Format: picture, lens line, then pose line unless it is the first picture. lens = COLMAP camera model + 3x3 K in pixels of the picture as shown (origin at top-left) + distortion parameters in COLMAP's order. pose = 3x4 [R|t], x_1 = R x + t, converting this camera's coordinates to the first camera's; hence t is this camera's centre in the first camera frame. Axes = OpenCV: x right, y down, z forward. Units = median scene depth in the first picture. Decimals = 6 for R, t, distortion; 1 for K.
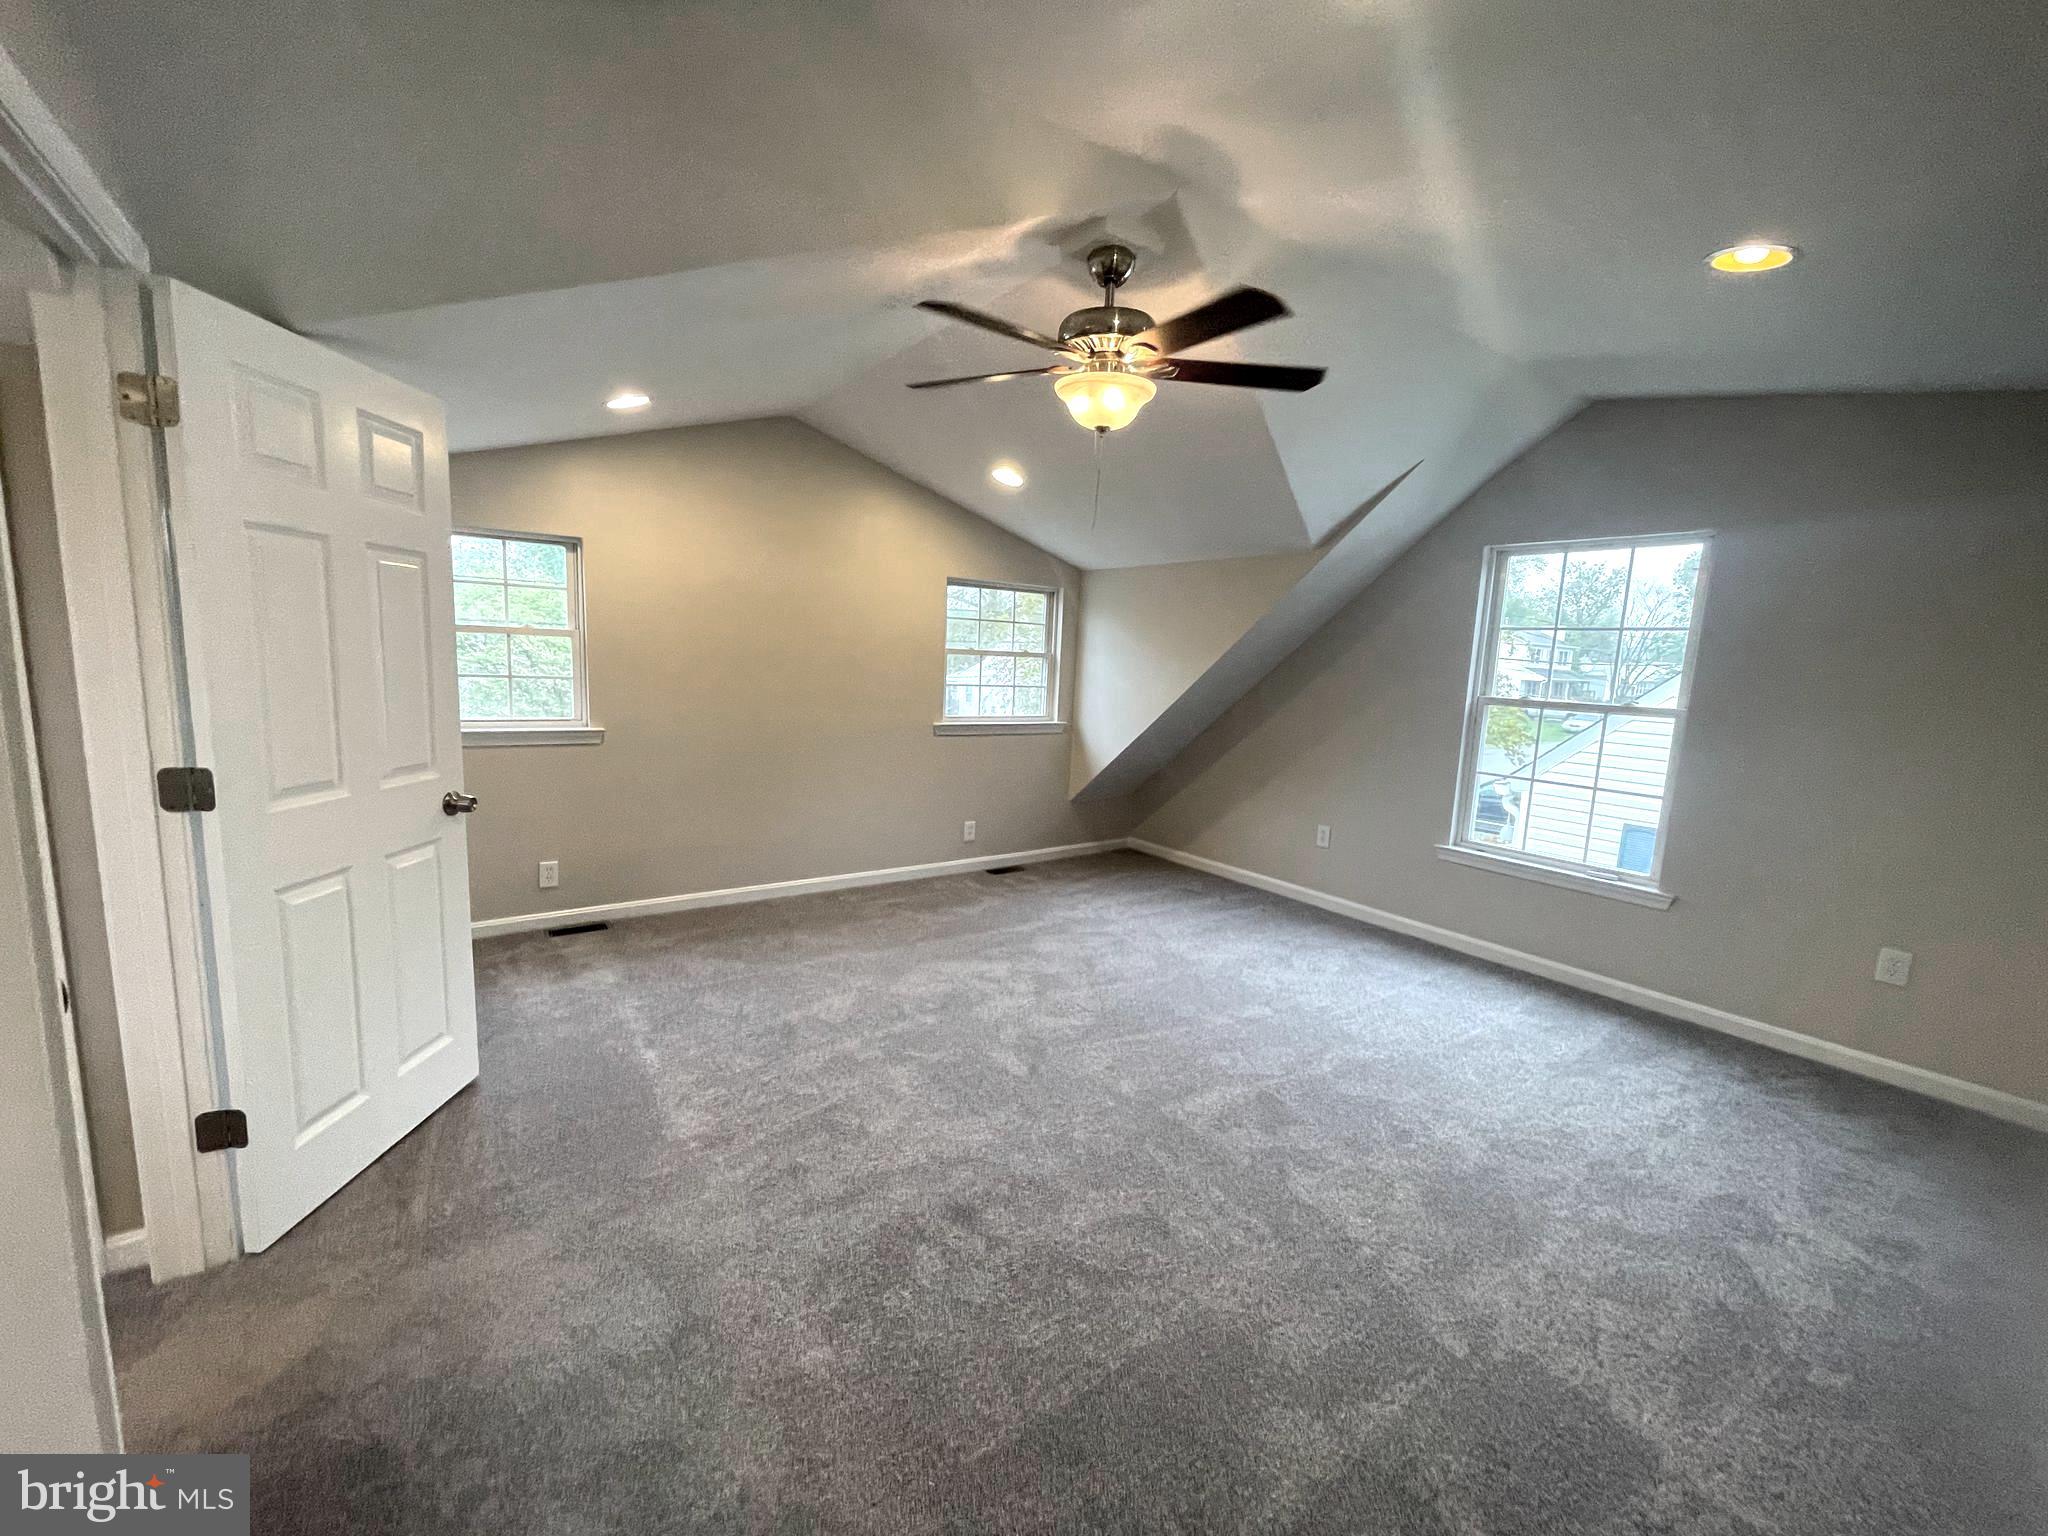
lens RADIAL K [[824.8, 0, 1008.8], [0, 824.8, 773.6], [0, 0, 1]] dist [-0.000188, 0.000352]
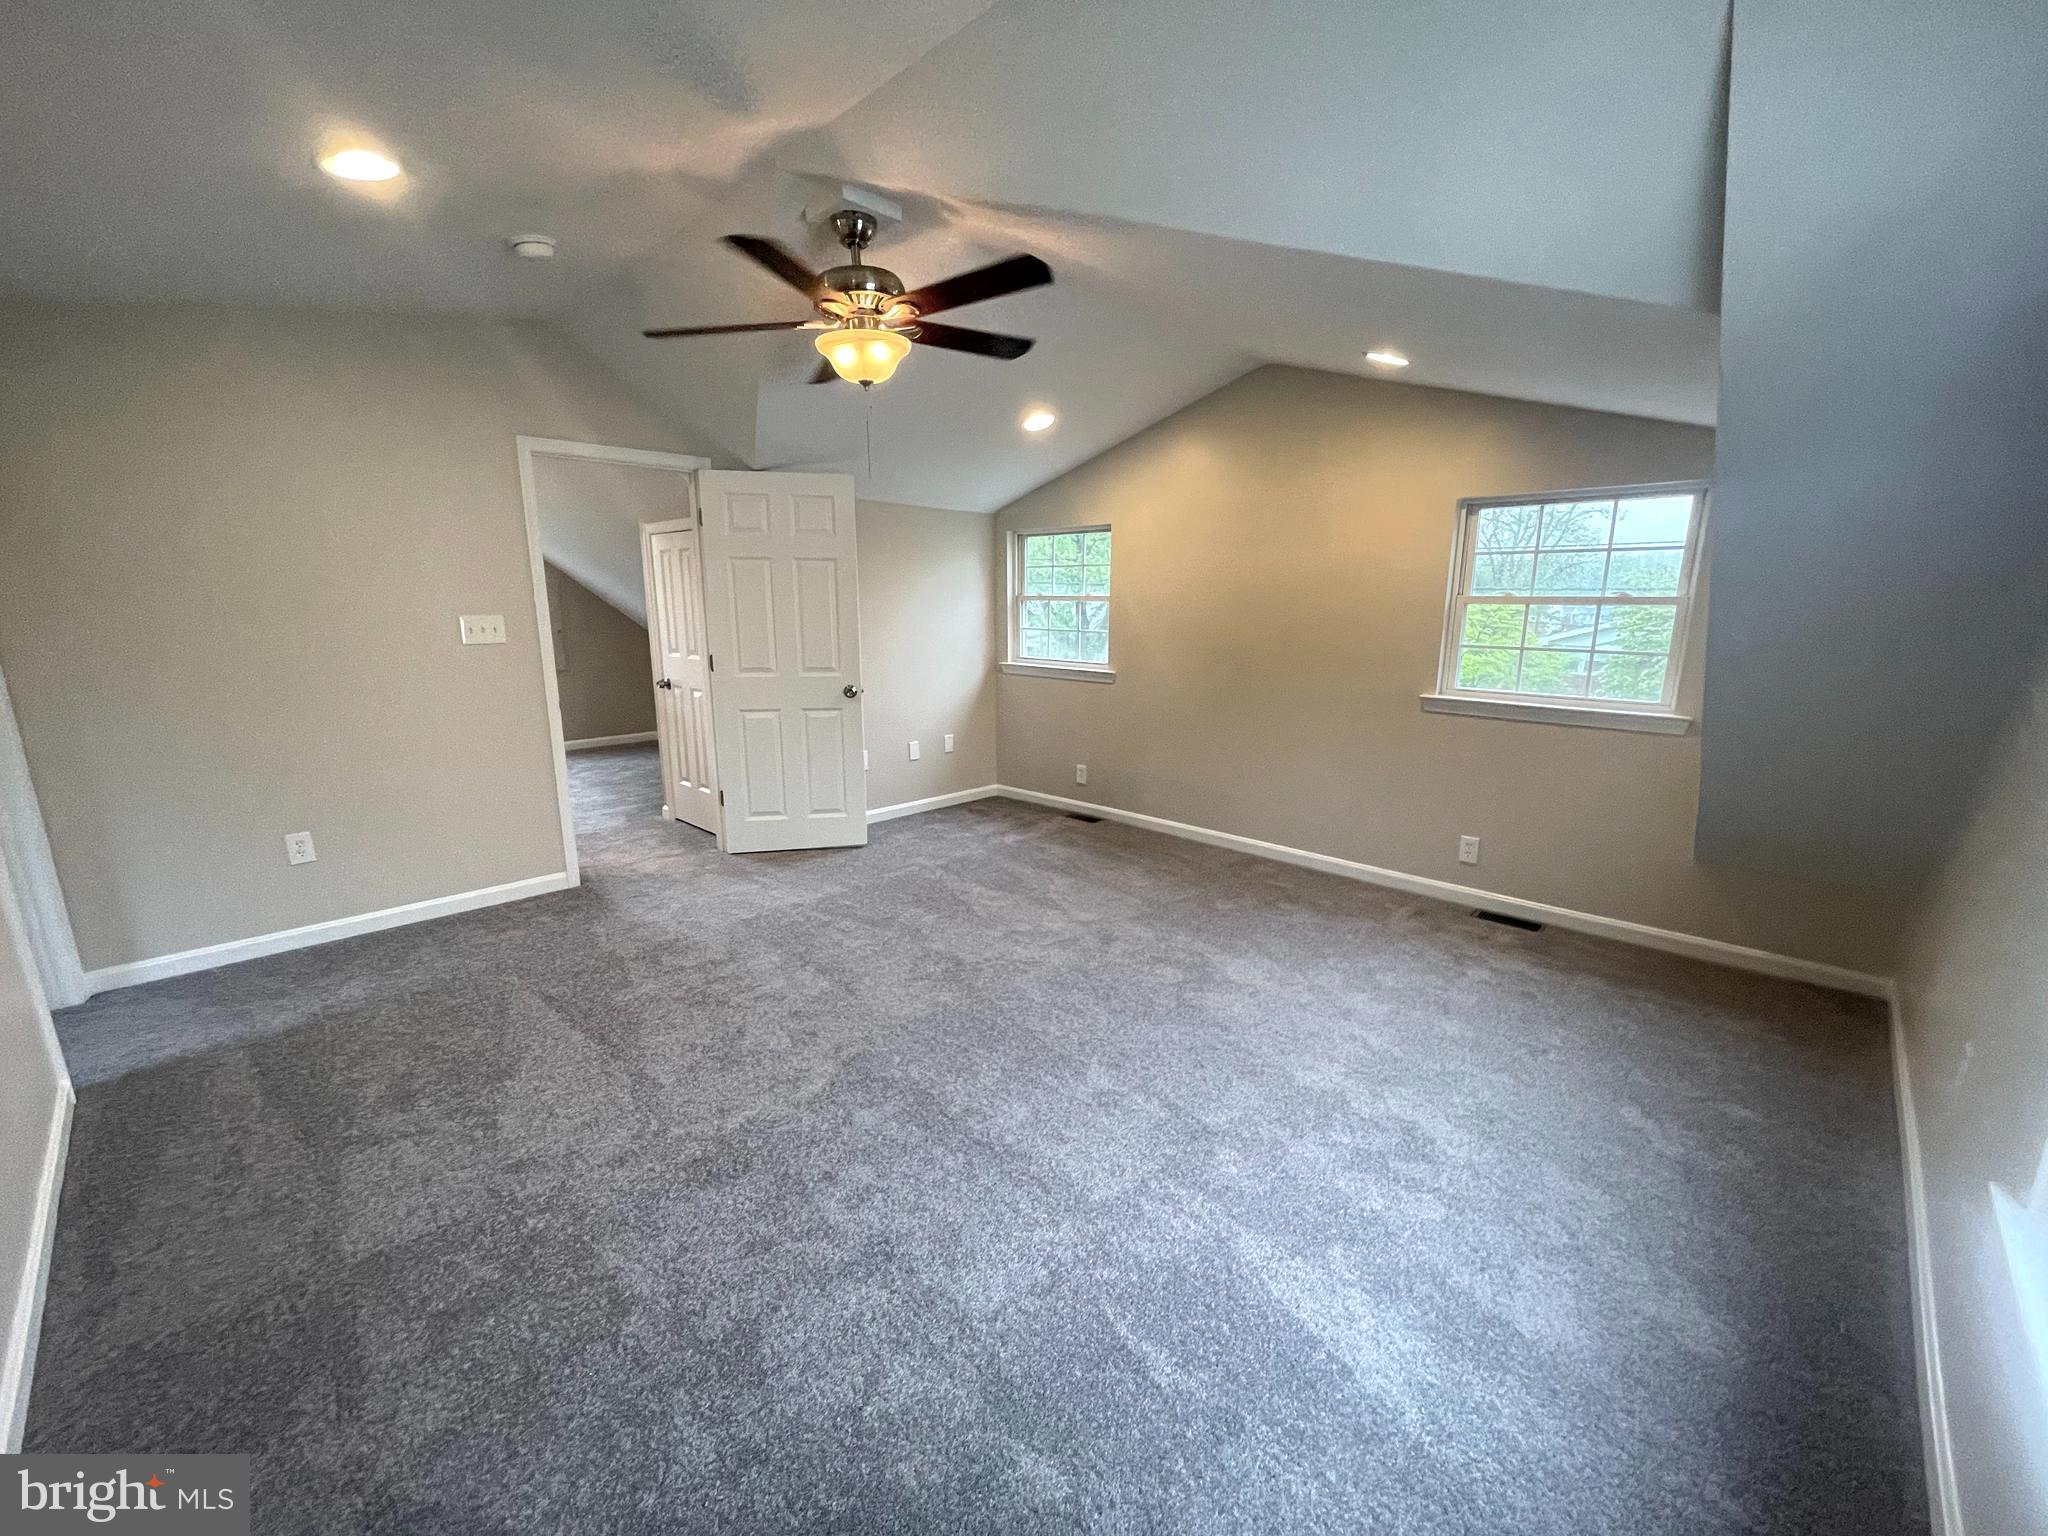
lens RADIAL K [[824.8, 0, 1022.7], [0, 824.8, 772.2], [0, 0, 1]] dist [-0.000188, 0.000352]
pose [[0.176386, 0.149804, -0.972855, 0.701853], [-0.147647, 0.981196, 0.124319, -0.035494], [0.973185, 0.121712, 0.195187, 0.571853]]
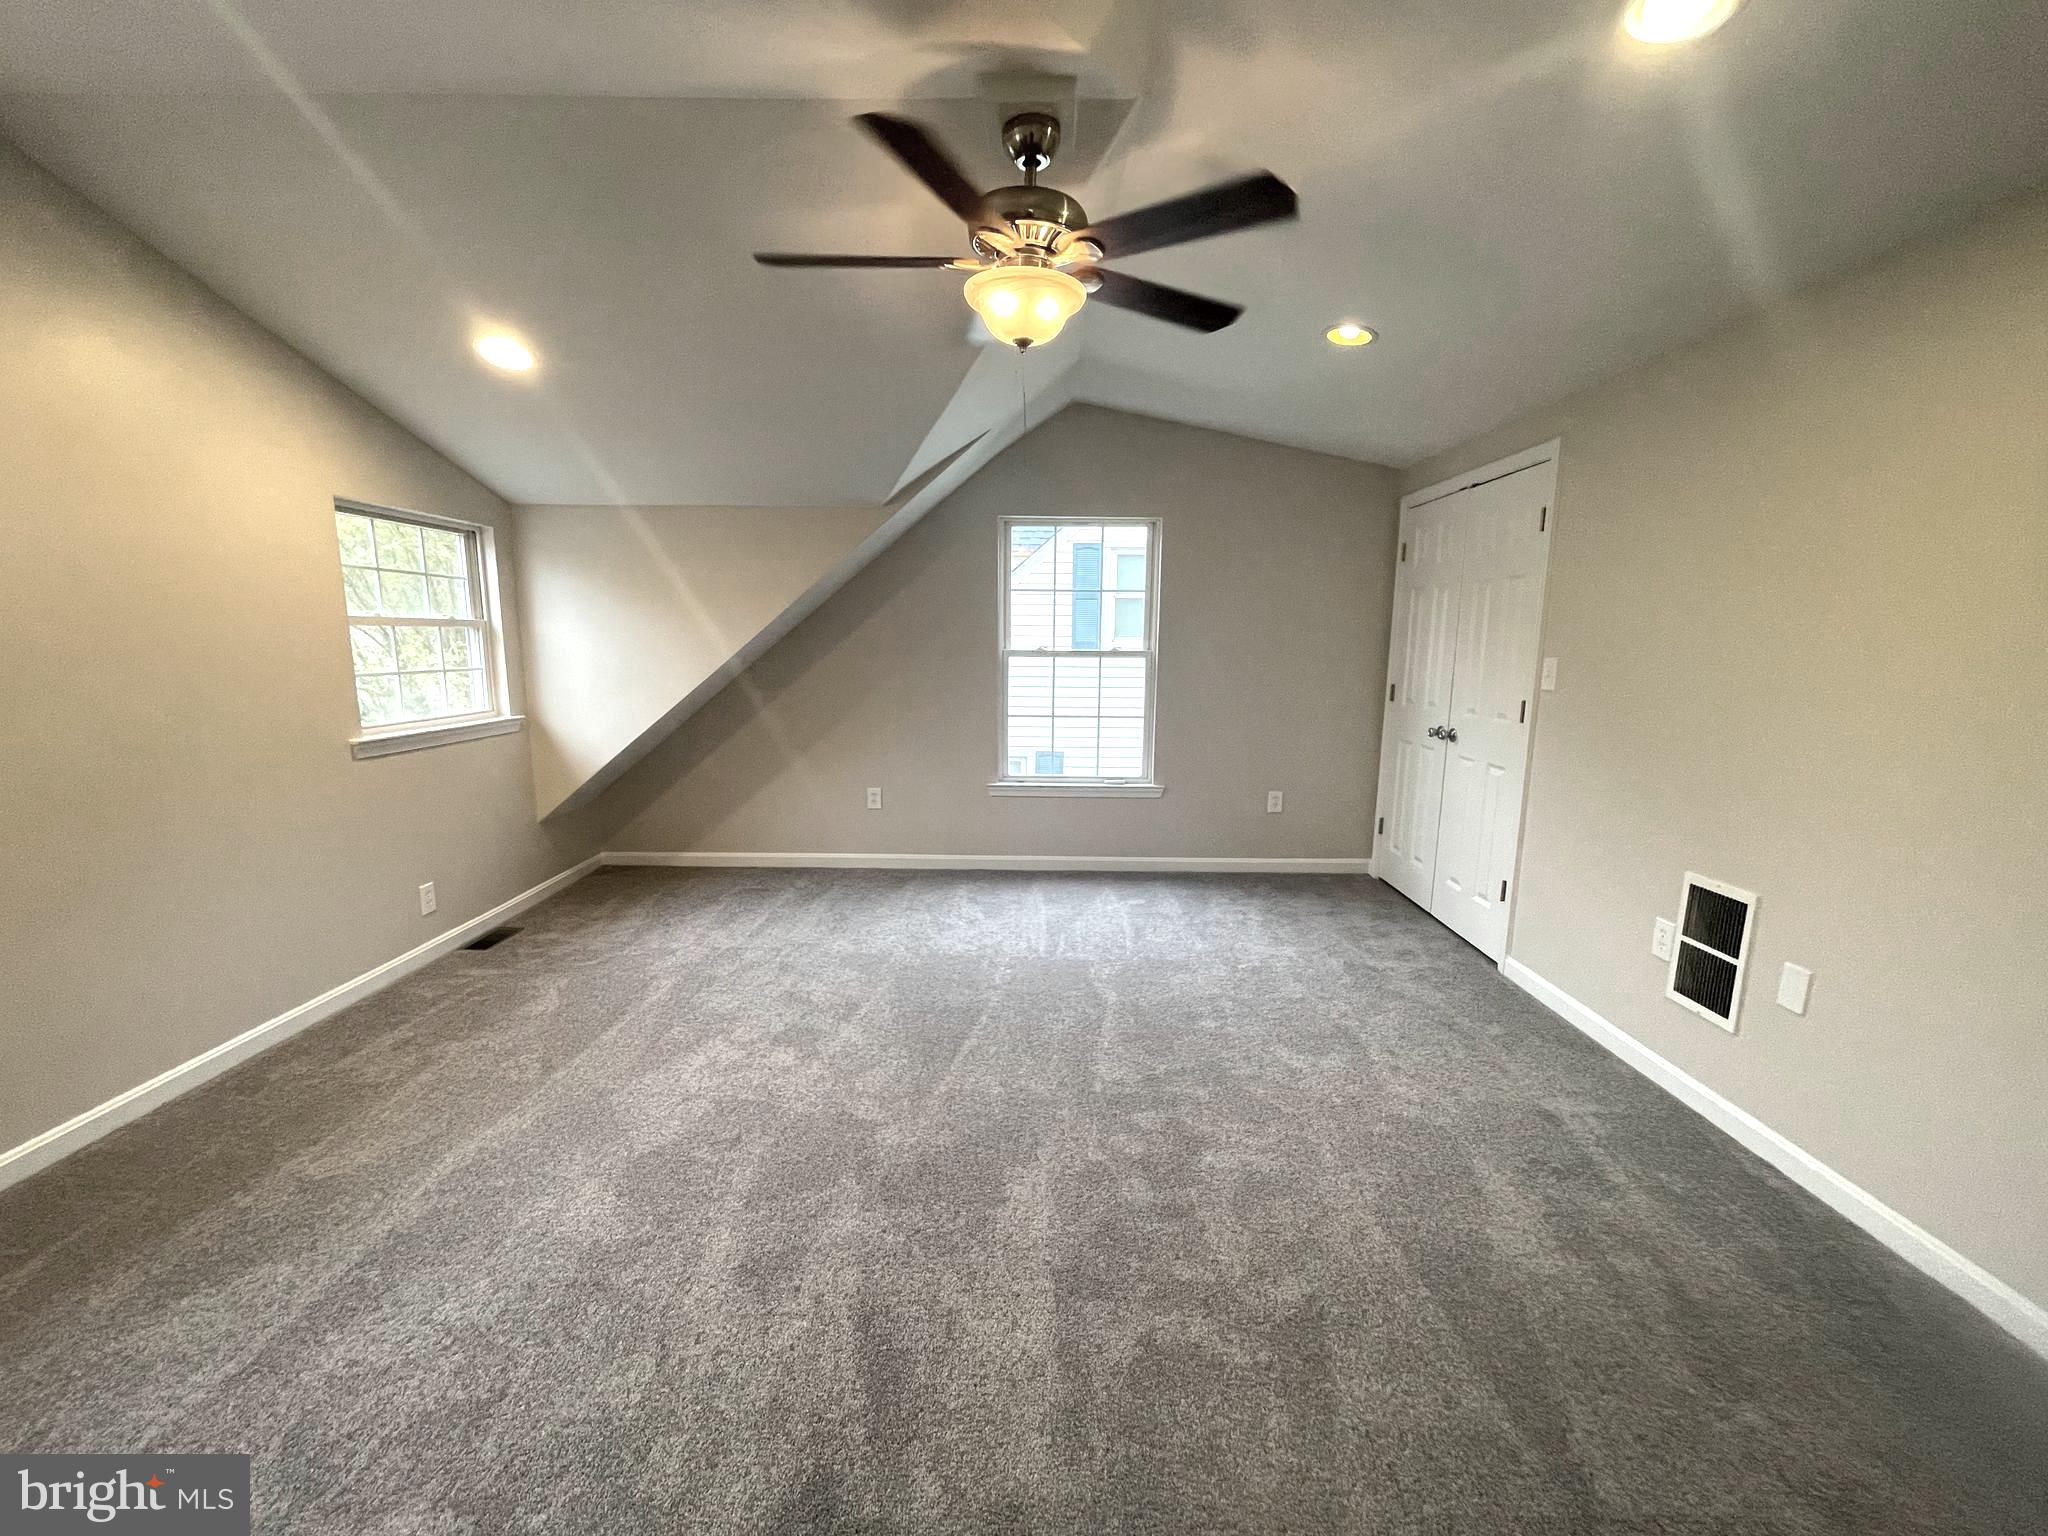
lens RADIAL K [[824.8, 0, 1023.2], [0, 824.8, 779.4], [0, 0, 1]] dist [-0.000188, 0.000352]
pose [[0.588515, -0.175119, 0.789293, -0.326961], [0.132977, 0.983931, 0.119152, -0.045816], [-0.797476, 0.034835, 0.602345, 0.277770]]
